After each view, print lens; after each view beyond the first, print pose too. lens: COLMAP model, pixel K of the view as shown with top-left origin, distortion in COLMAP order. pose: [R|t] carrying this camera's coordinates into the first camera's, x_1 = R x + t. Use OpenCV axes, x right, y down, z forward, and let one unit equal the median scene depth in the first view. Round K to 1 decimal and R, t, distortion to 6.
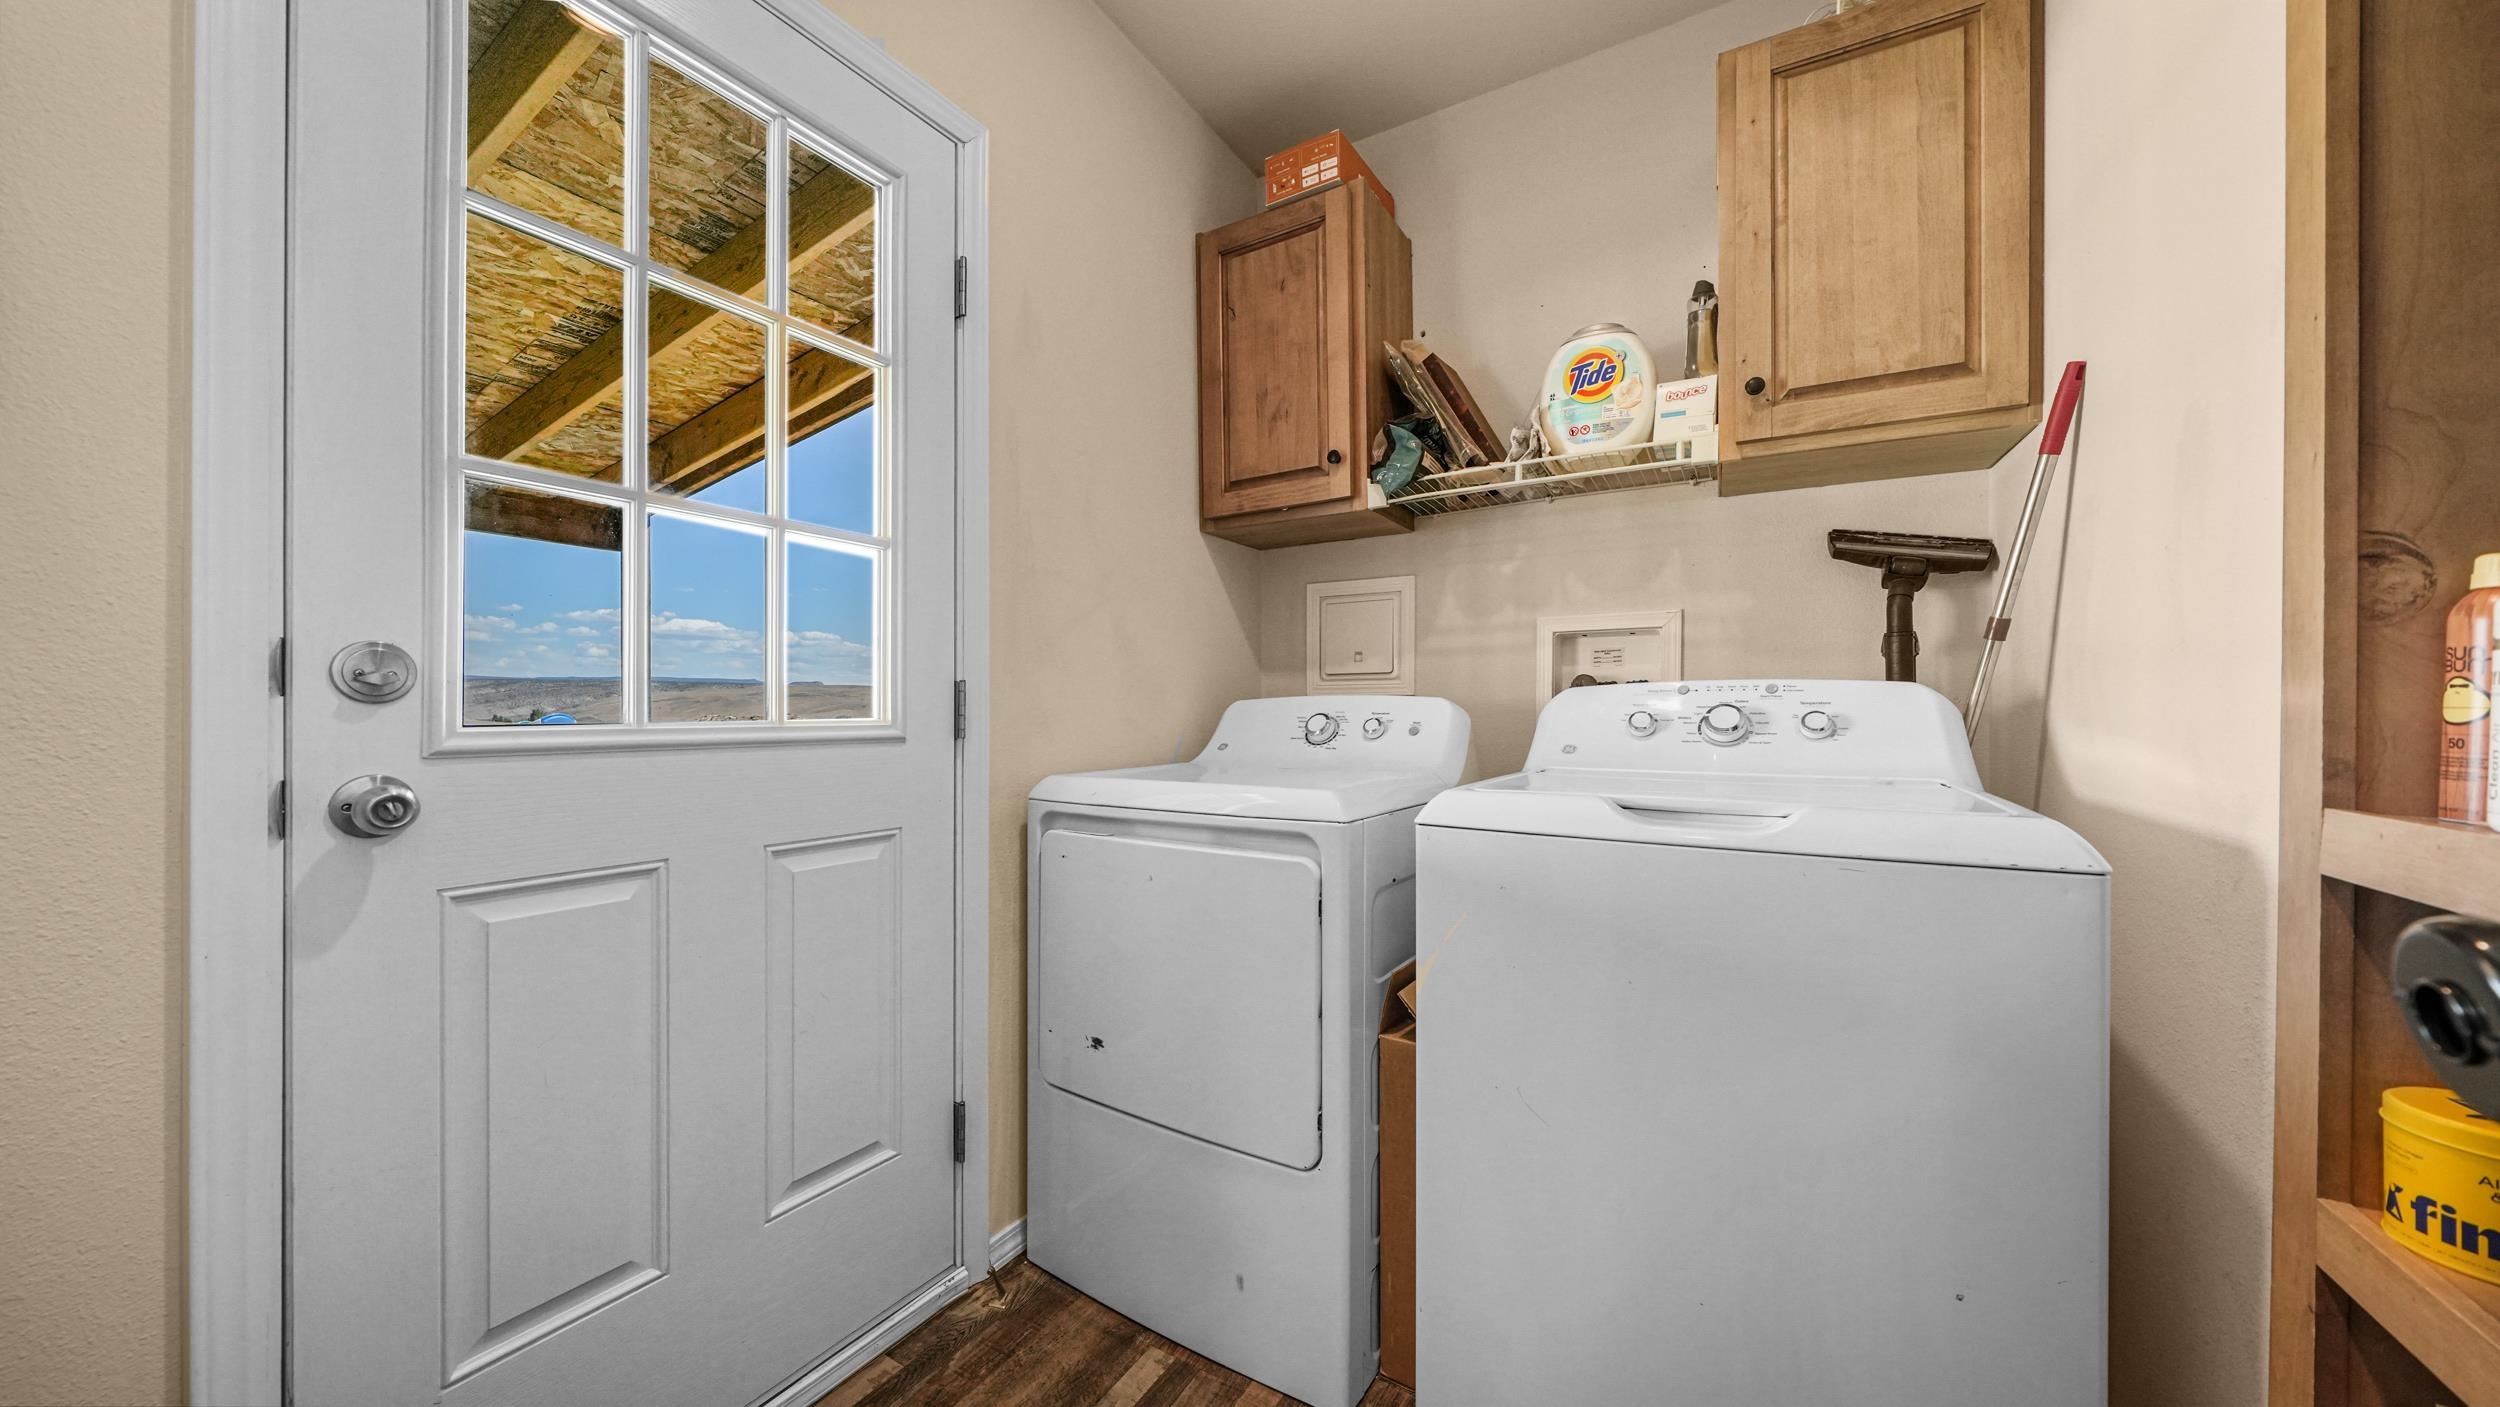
lens RADIAL K [[844.5, 0, 1233.4], [0, 844.5, 704.6], [0, 0, 1]] dist [-0.006450, 0.000130]
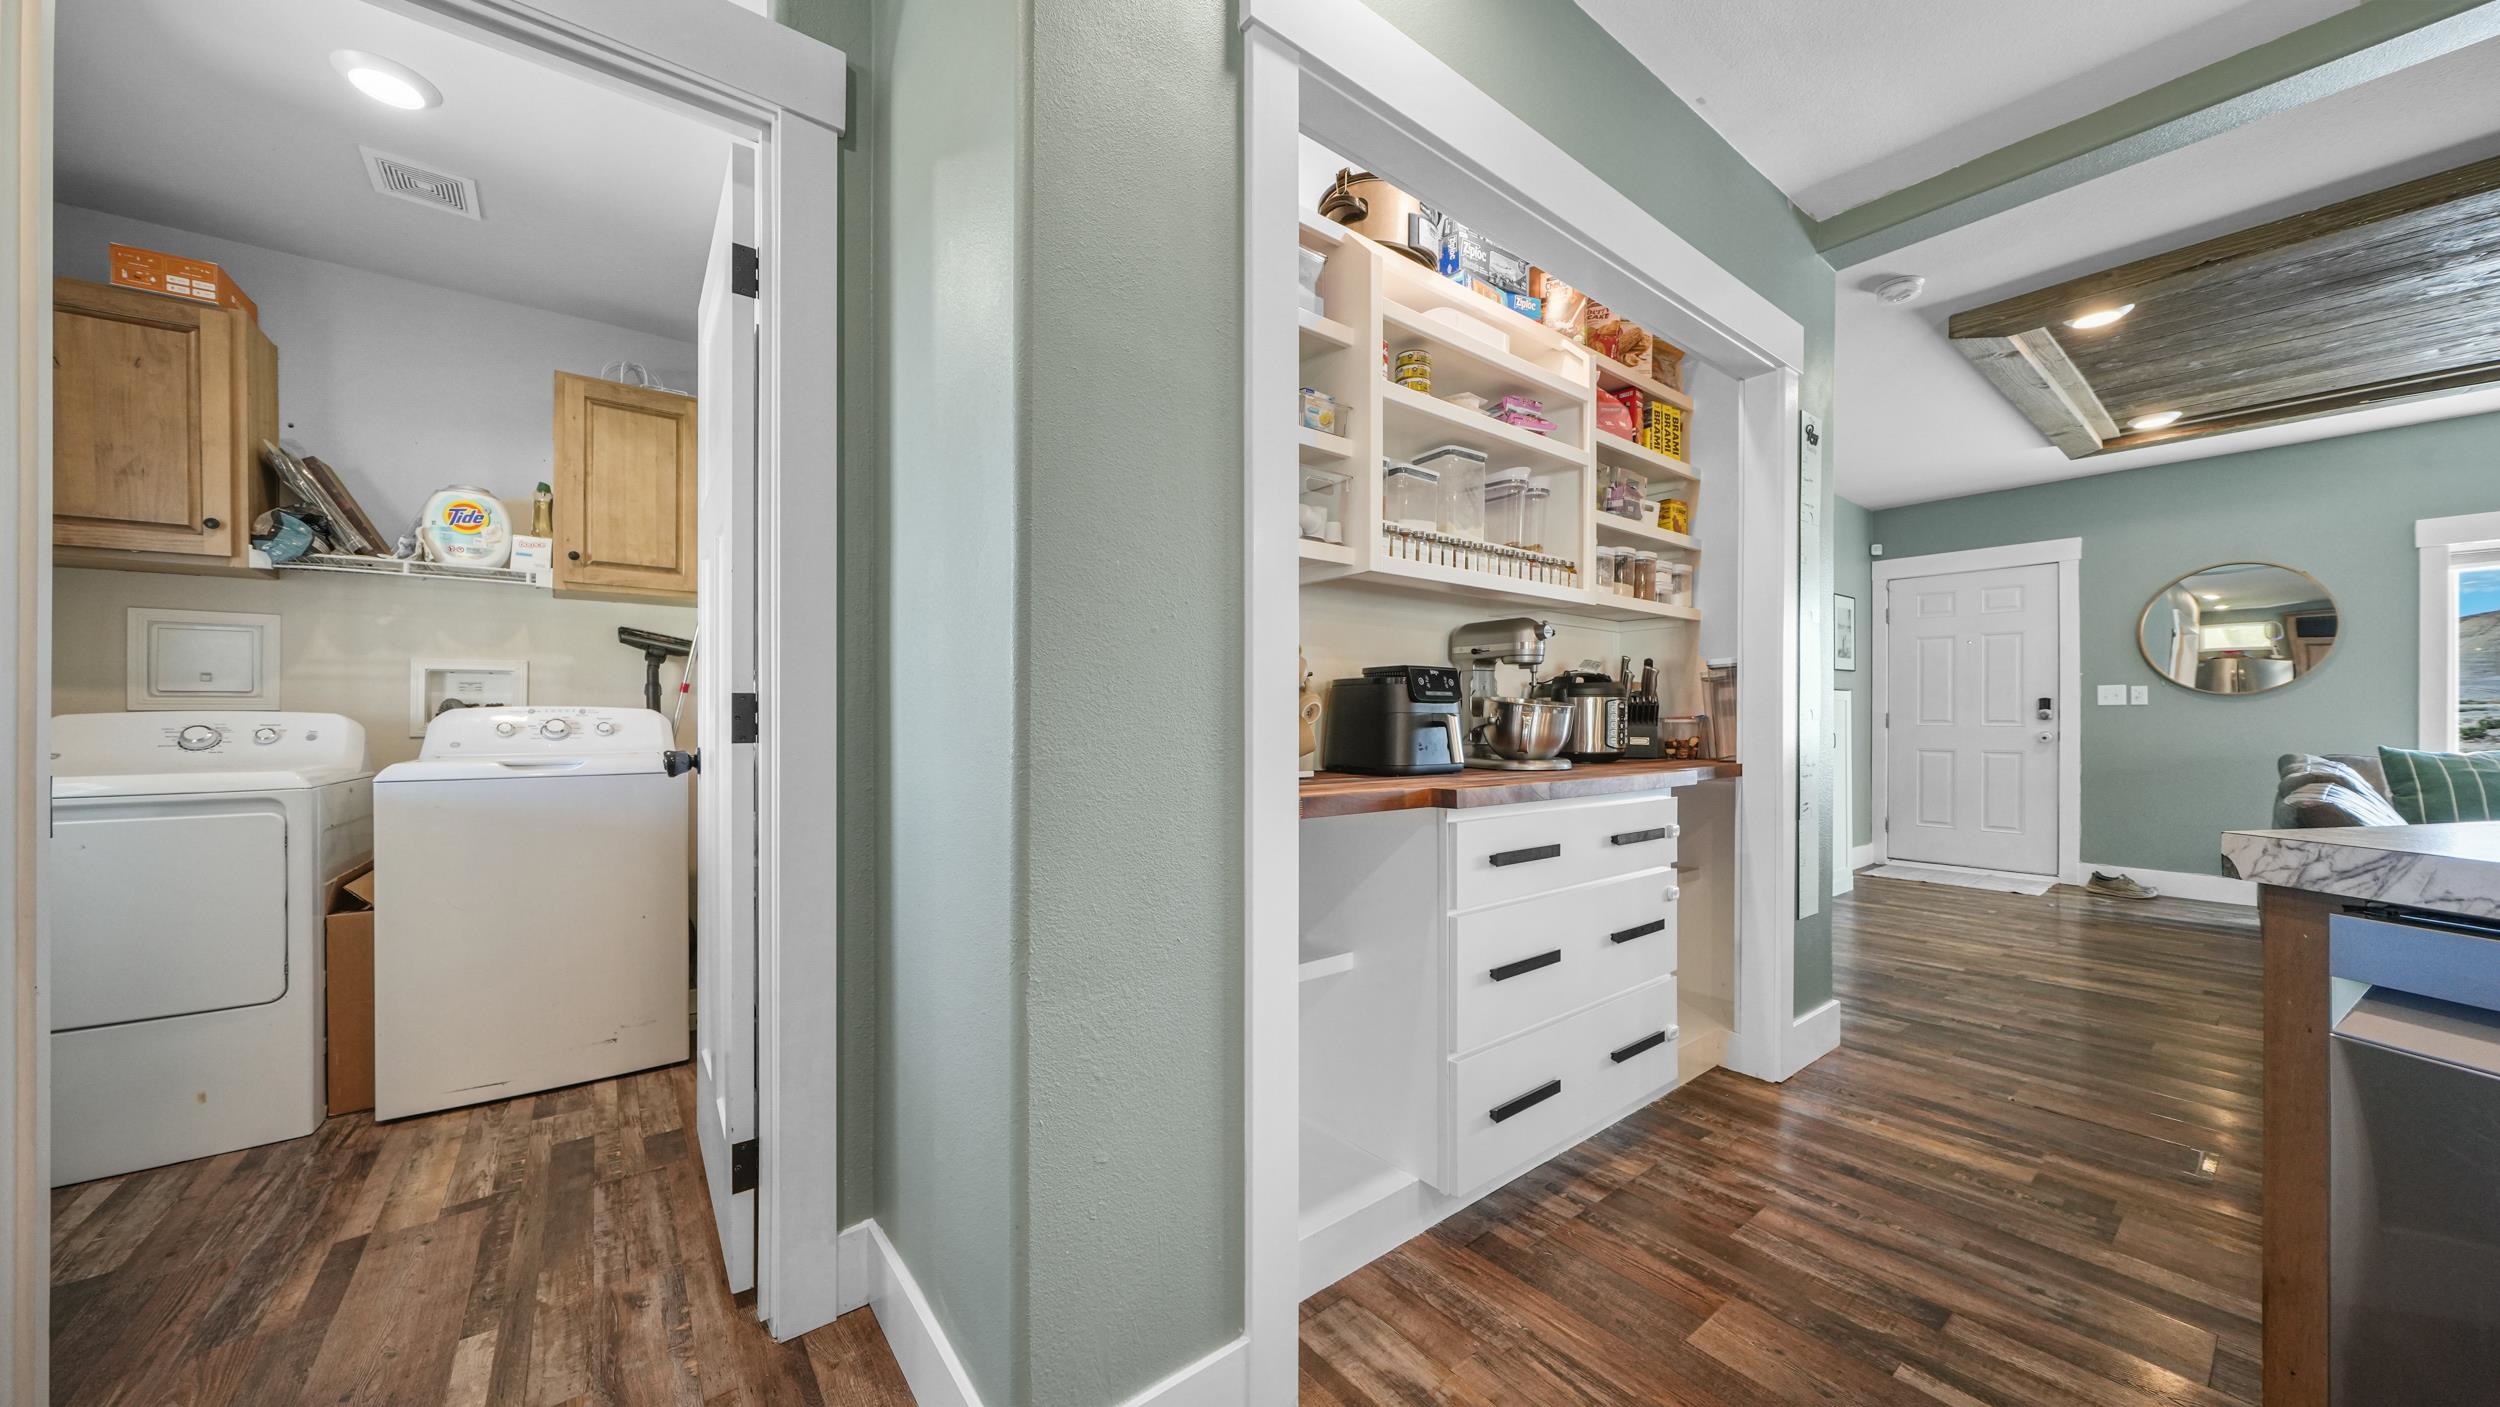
lens RADIAL K [[844.5, 0, 1261.6], [0, 844.5, 720.0], [0, 0, 1]] dist [-0.006450, 0.000130]
pose [[0.342887, -0.003181, 0.939371, -0.534124], [-0.005328, 0.999972, 0.005330, -0.013726], [-0.939361, -0.006832, 0.342860, -0.937535]]
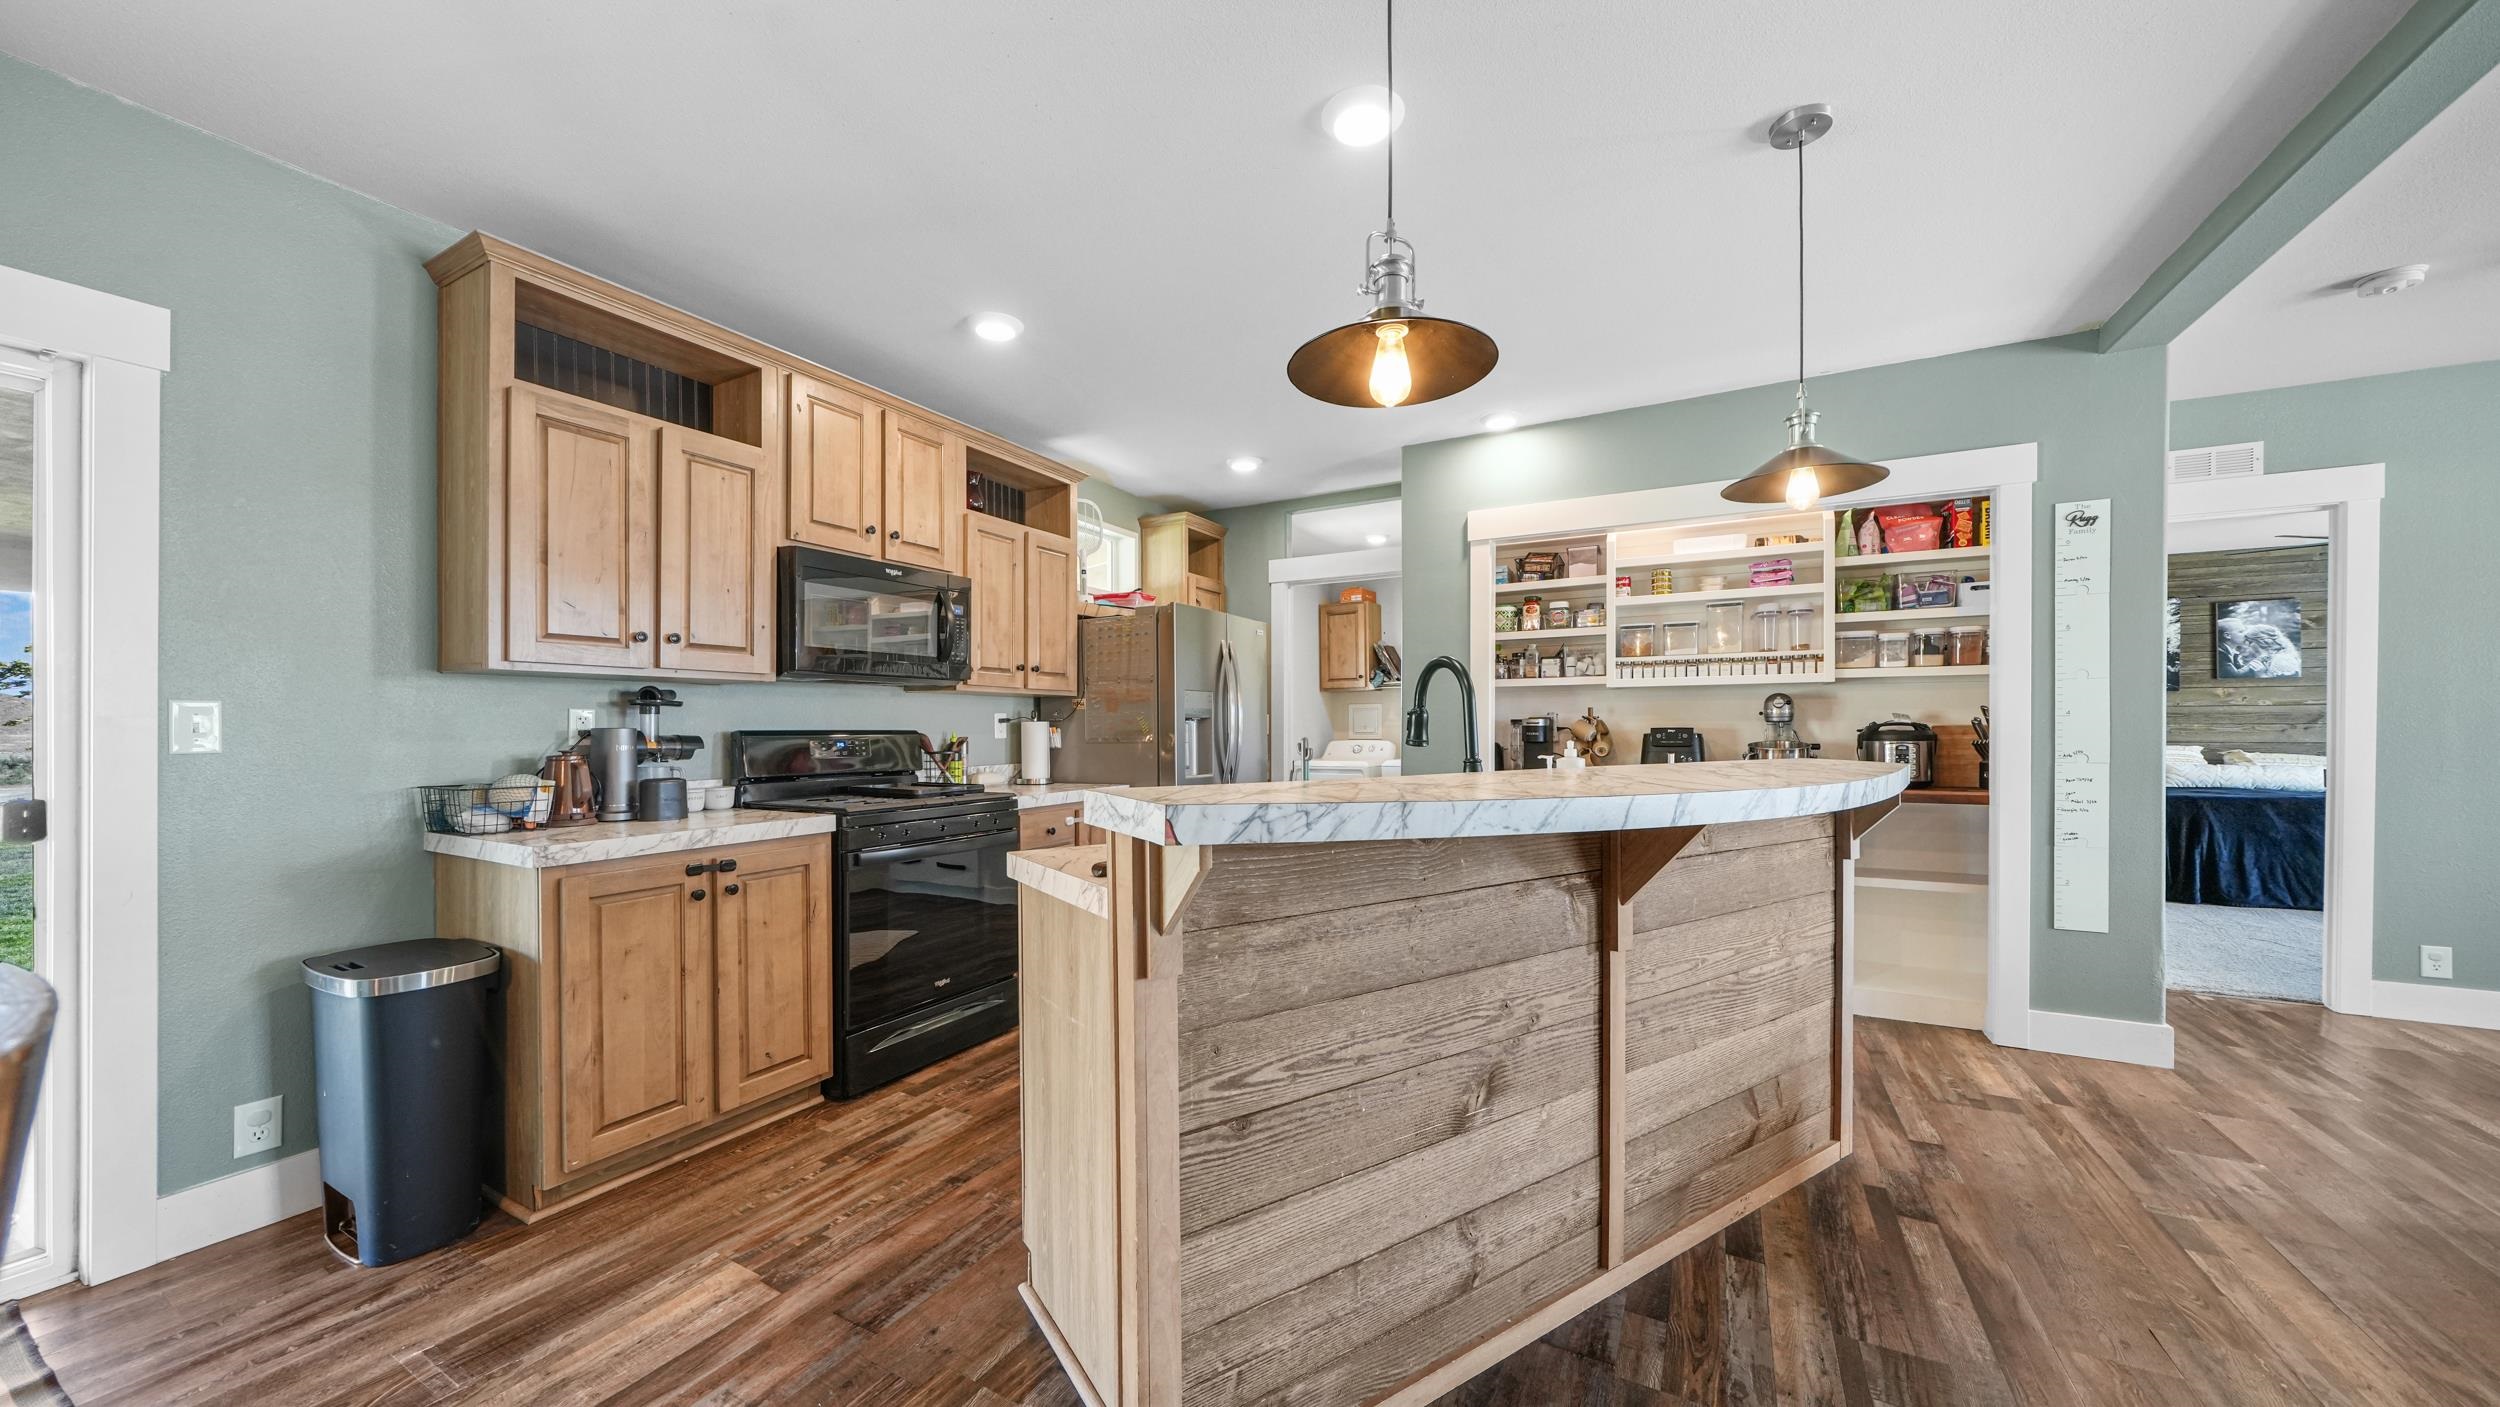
lens RADIAL K [[844.5, 0, 1251.8], [0, 844.5, 733.9], [0, 0, 1]] dist [-0.006450, 0.000130]
pose [[0.997978, -0.006667, 0.063213, -0.610493], [0.005882, 0.999903, 0.012594, -0.093833], [-0.063291, -0.012197, 0.997921, -2.751461]]
